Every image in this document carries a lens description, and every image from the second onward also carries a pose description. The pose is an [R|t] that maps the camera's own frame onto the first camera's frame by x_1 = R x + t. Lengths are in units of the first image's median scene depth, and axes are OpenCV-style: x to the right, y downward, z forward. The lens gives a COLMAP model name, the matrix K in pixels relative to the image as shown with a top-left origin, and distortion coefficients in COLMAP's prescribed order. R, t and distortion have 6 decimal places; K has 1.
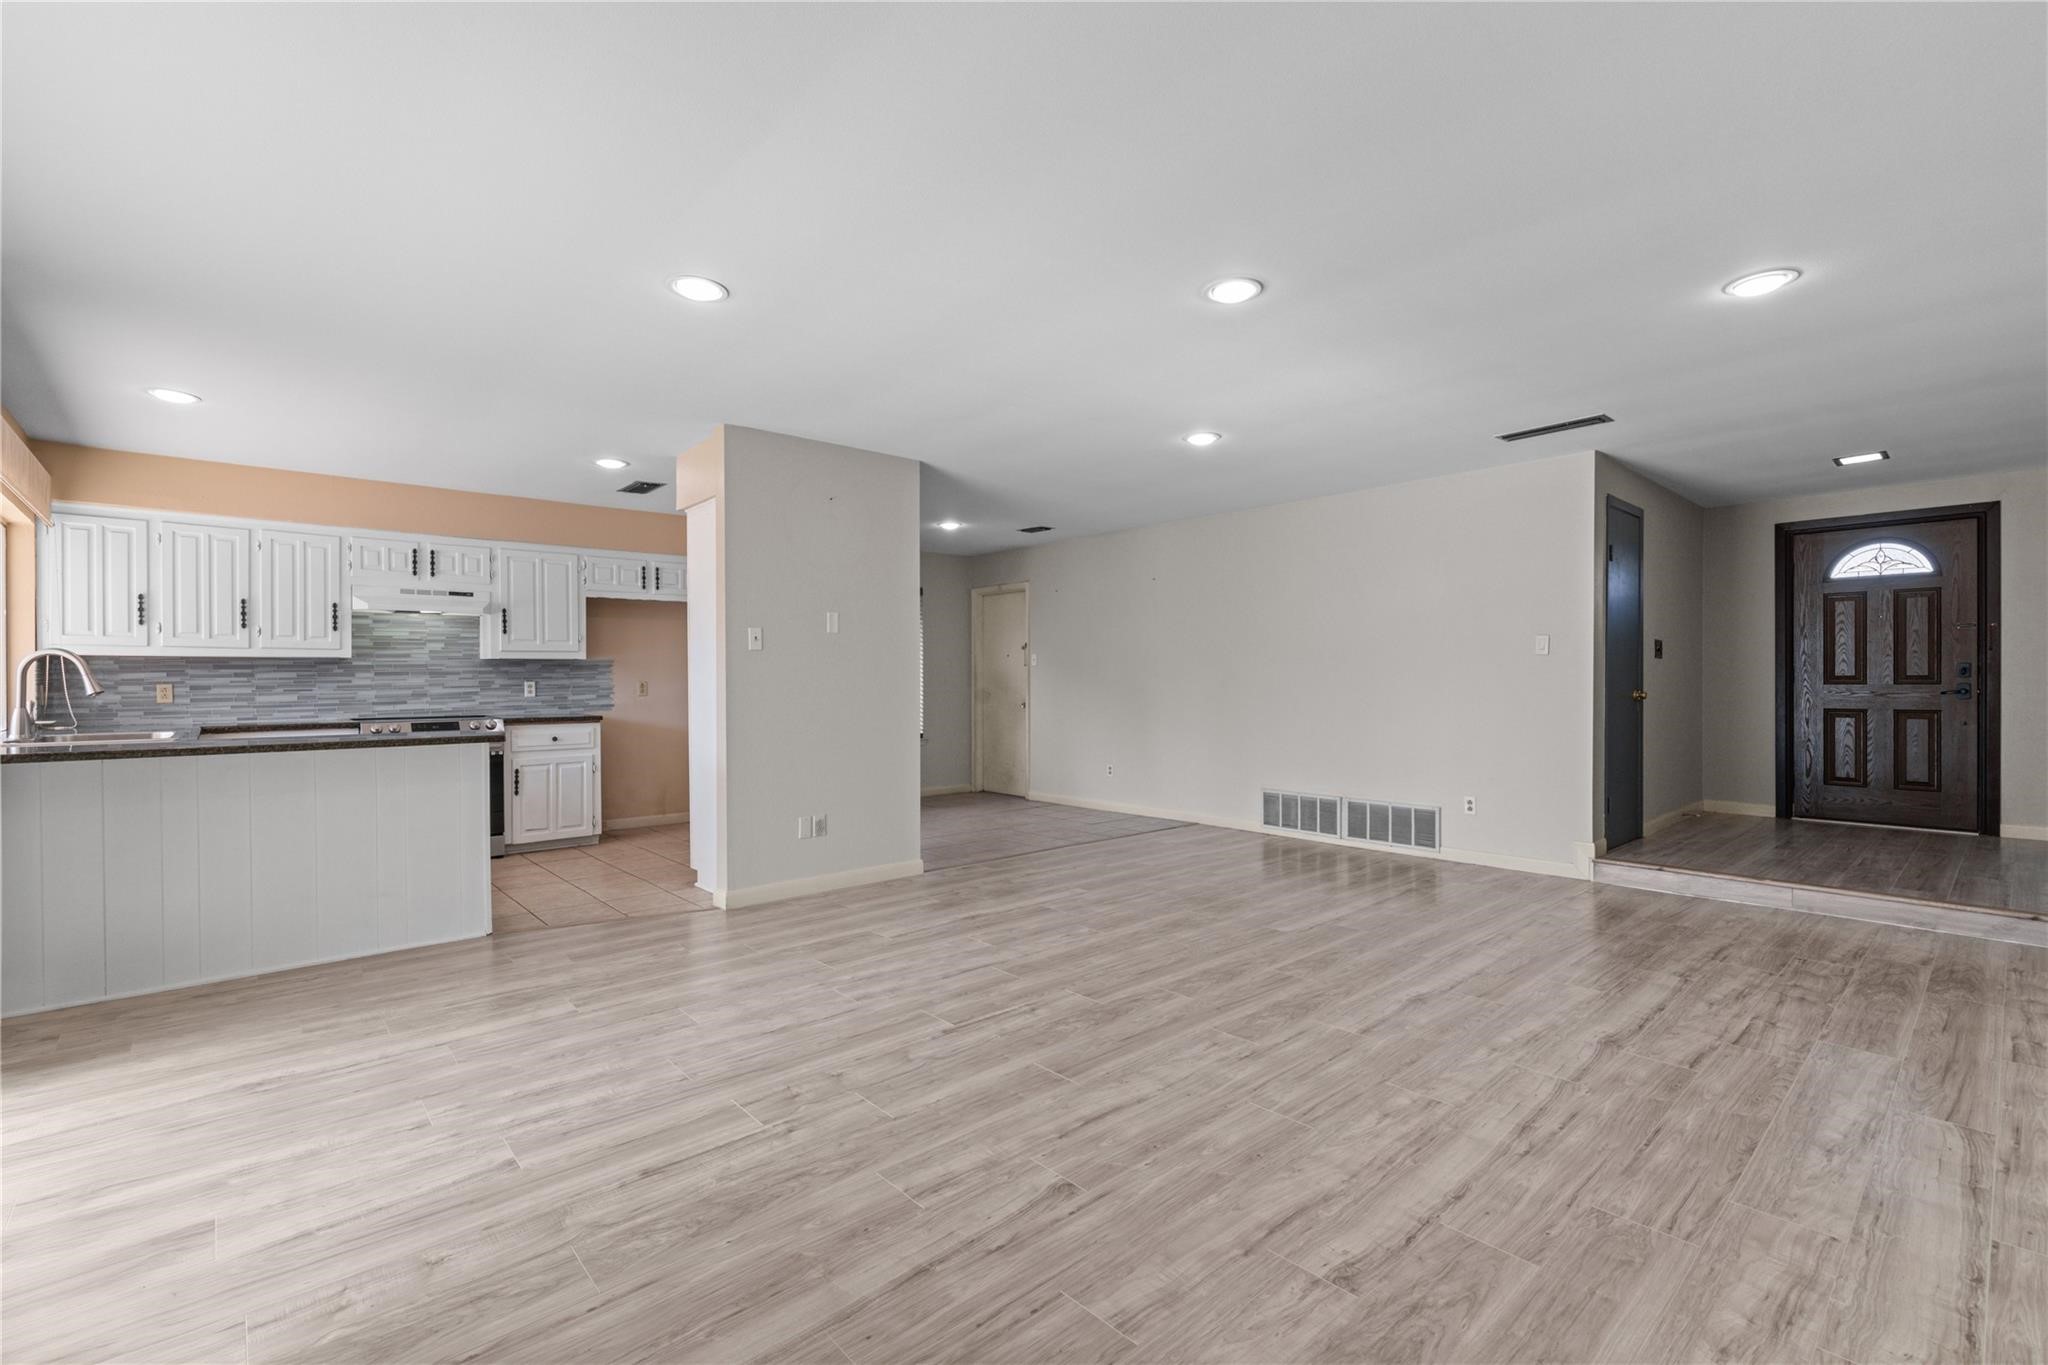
lens RADIAL K [[893.9, 0, 1029.3], [0, 893.9, 683.0], [0, 0, 1]] dist [0.000417, -0.000042]
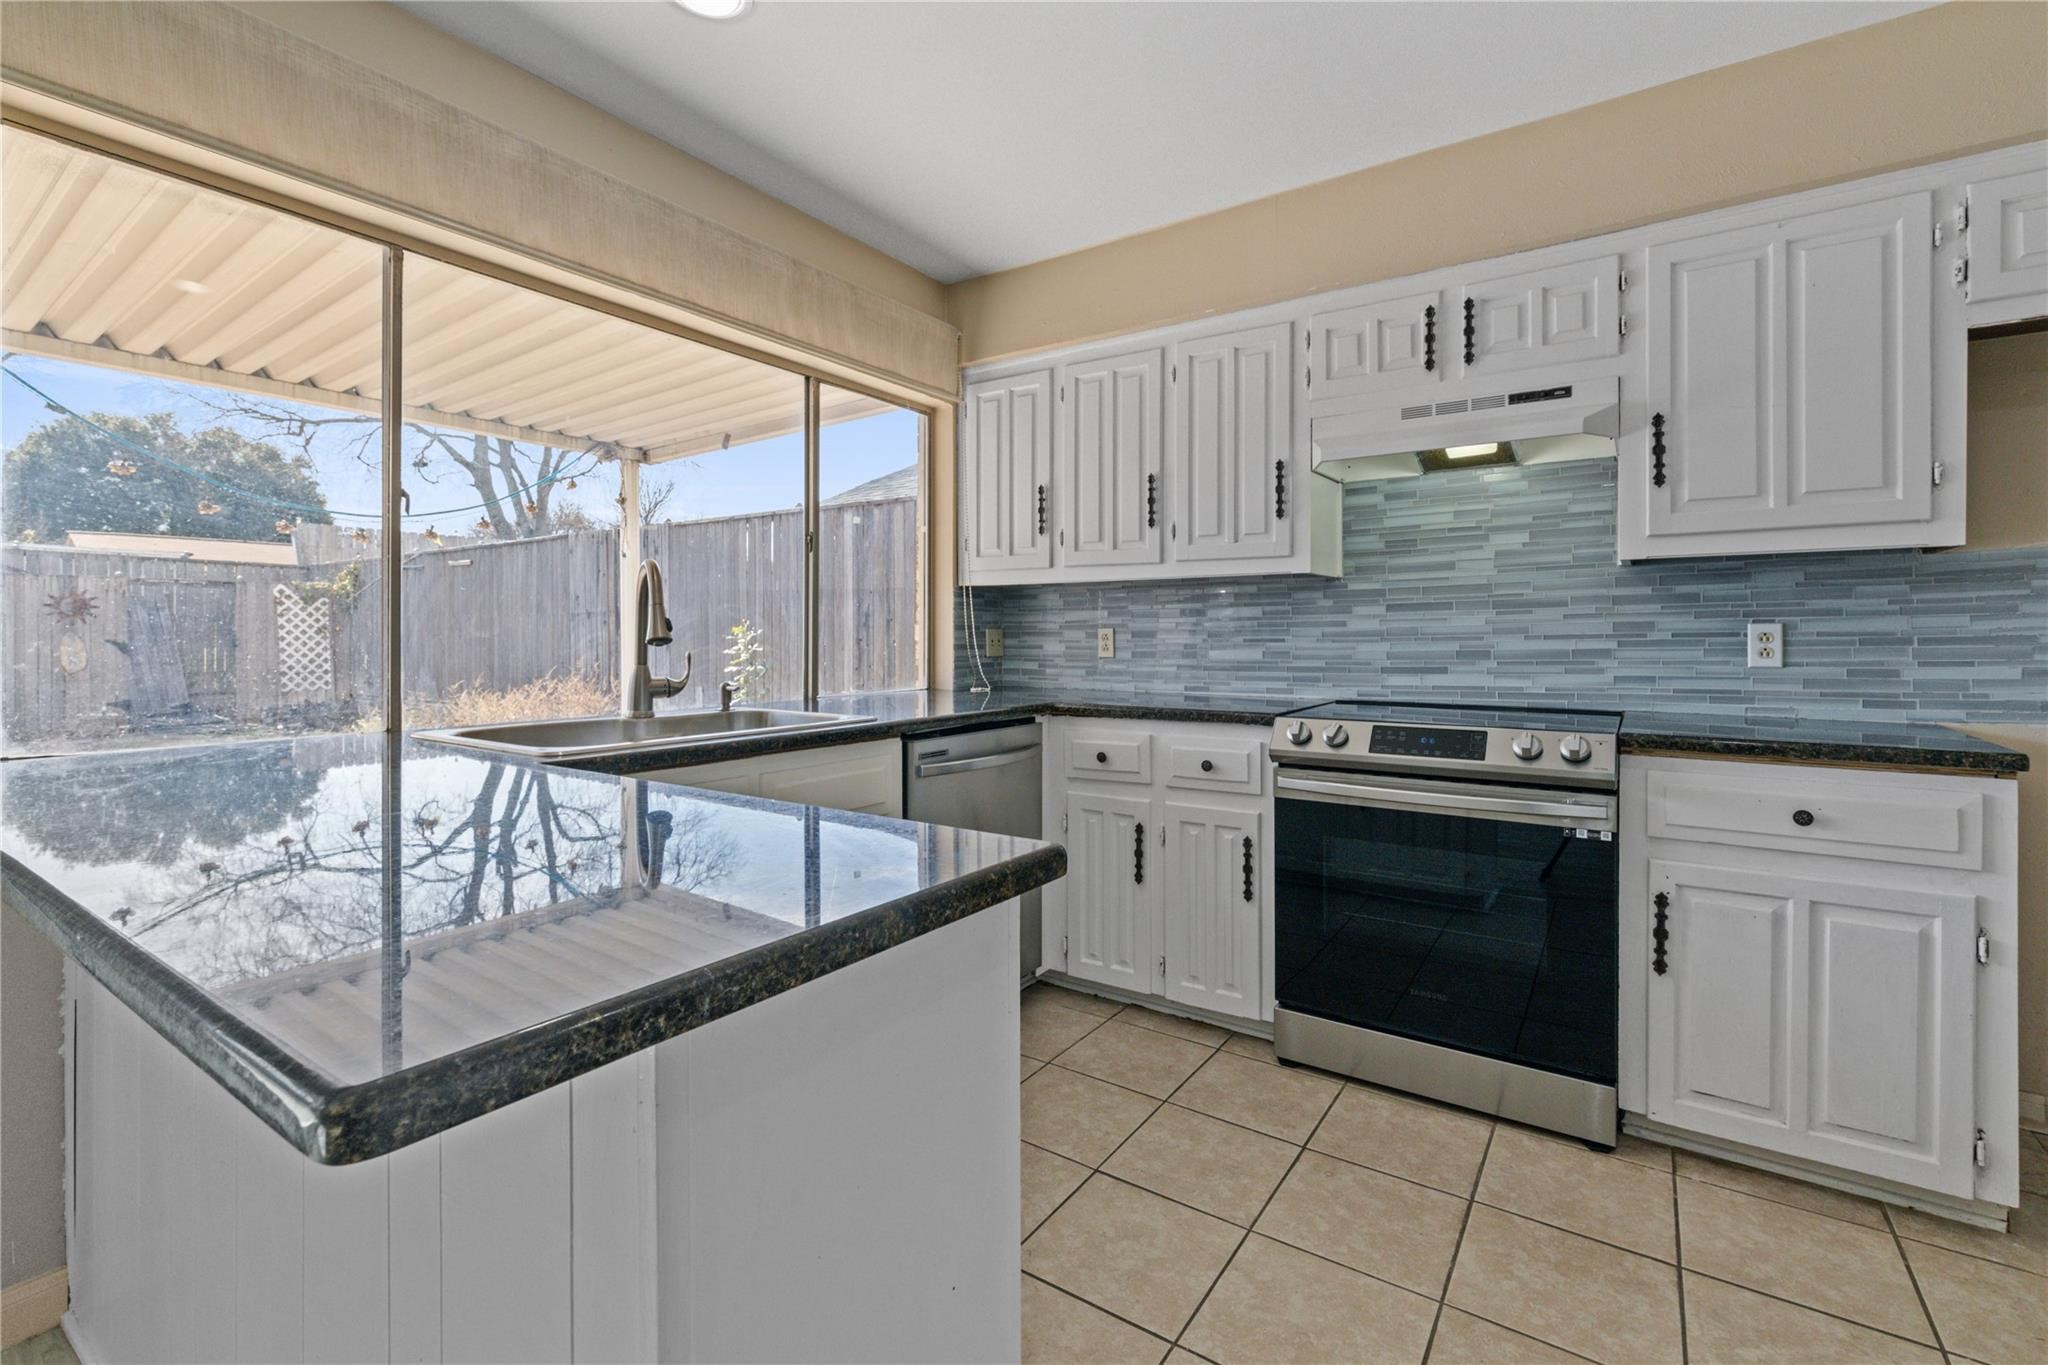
lens RADIAL K [[893.9, 0, 1029.5], [0, 893.9, 638.7], [0, 0, 1]] dist [0.000417, -0.000042]
pose [[0.225556, 0.010709, -0.974171, -0.314003], [-0.004171, 0.999941, 0.010026, 0.002274], [0.974221, 0.001802, 0.225588, 0.710752]]
